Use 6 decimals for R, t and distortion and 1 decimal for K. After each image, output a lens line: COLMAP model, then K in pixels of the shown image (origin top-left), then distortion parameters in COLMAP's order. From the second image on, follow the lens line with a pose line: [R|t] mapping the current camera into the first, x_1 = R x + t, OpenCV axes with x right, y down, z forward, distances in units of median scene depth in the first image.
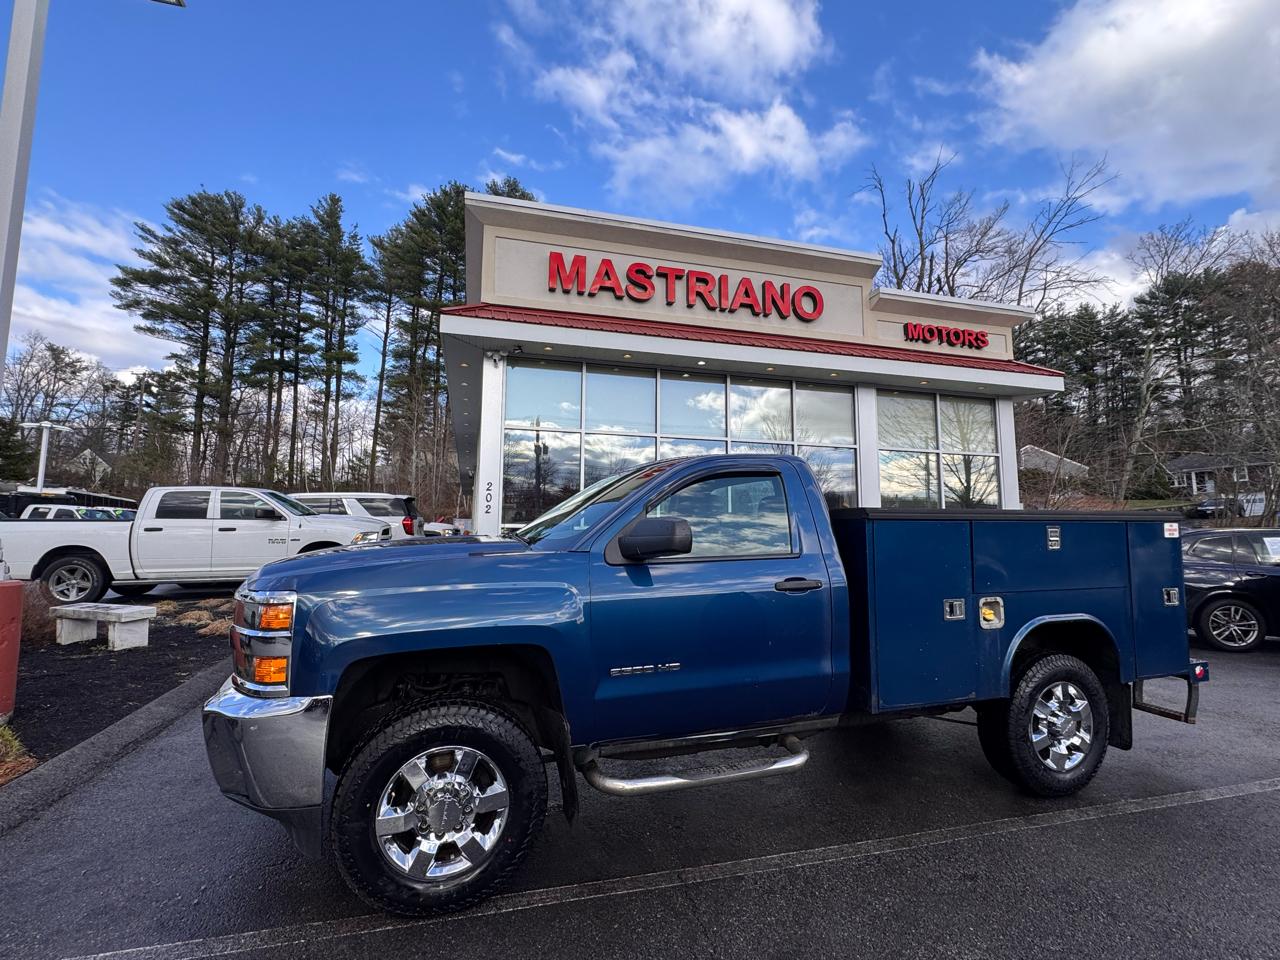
lens RADIAL K [[608.3, 0, 636.4], [0, 608.3, 480.0], [0, 0, 1]] dist [-0.000224, -0.001030]
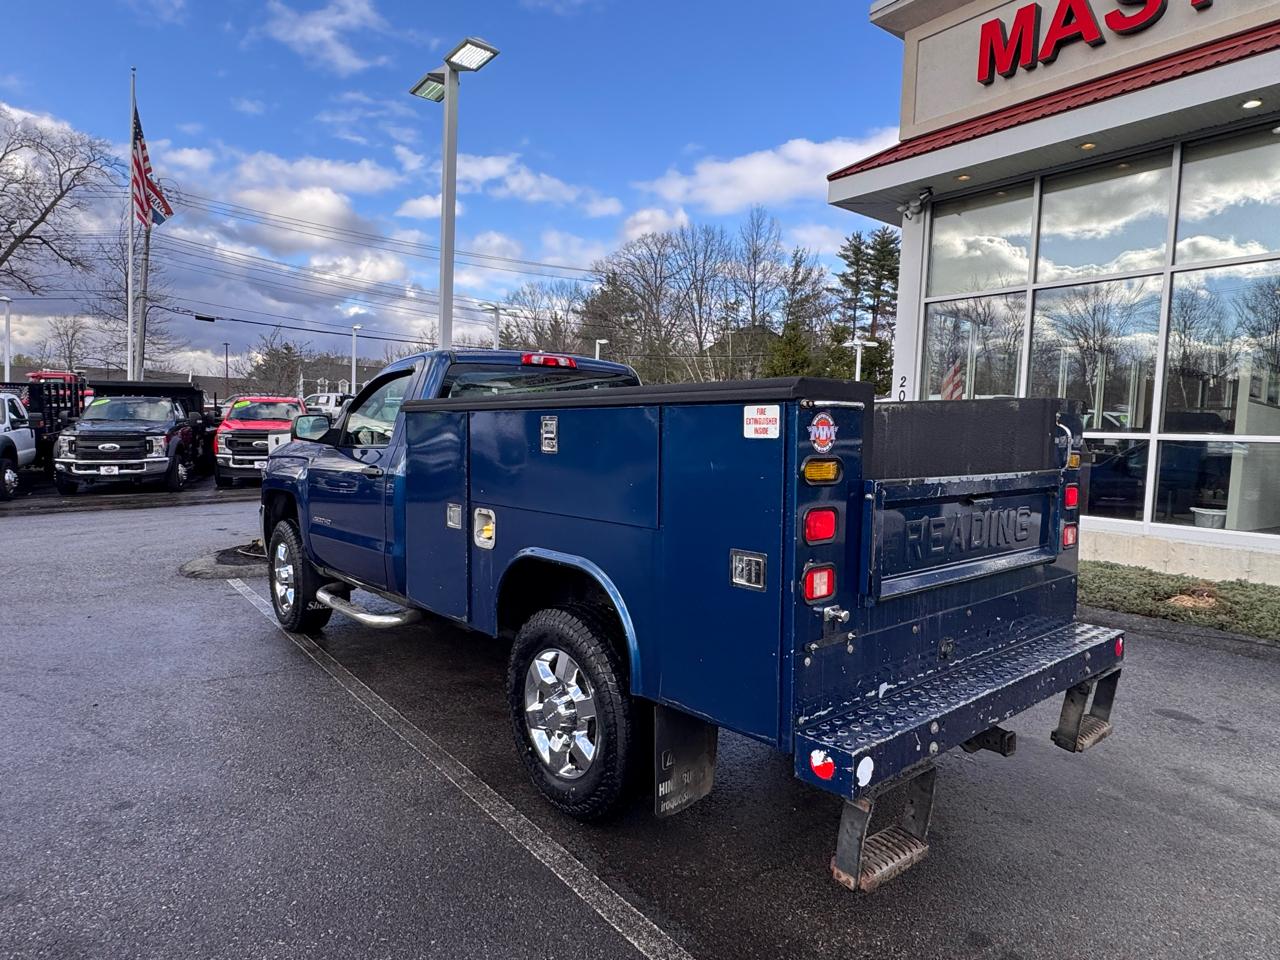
lens RADIAL K [[779.5, 0, 633.4], [0, 779.5, 484.3], [0, 0, 1]] dist [0.002107, 0.000531]
pose [[0.362302, 0.063976, -0.929862, 0.501058], [0.059057, 0.994061, 0.091404, 0.025804], [0.930188, -0.088031, 0.356372, 0.260701]]
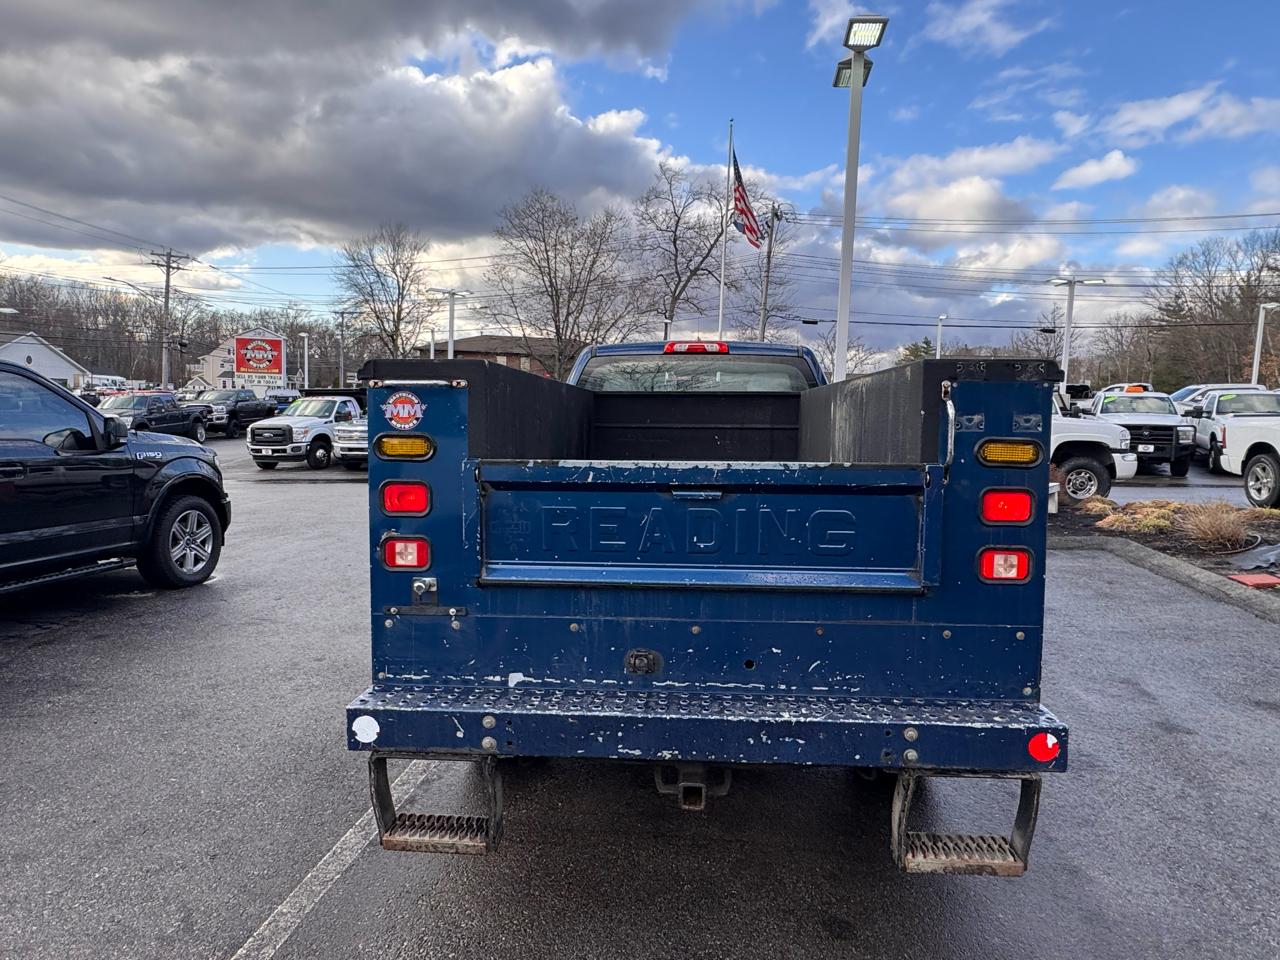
lens RADIAL K [[779.5, 0, 642.4], [0, 779.5, 485.8], [0, 0, 1]] dist [0.002107, 0.000531]
pose [[-0.385284, 0.074124, -0.919816, 0.502715], [0.058046, 0.996742, 0.056009, 0.046369], [0.920971, -0.031812, -0.388331, 0.523688]]
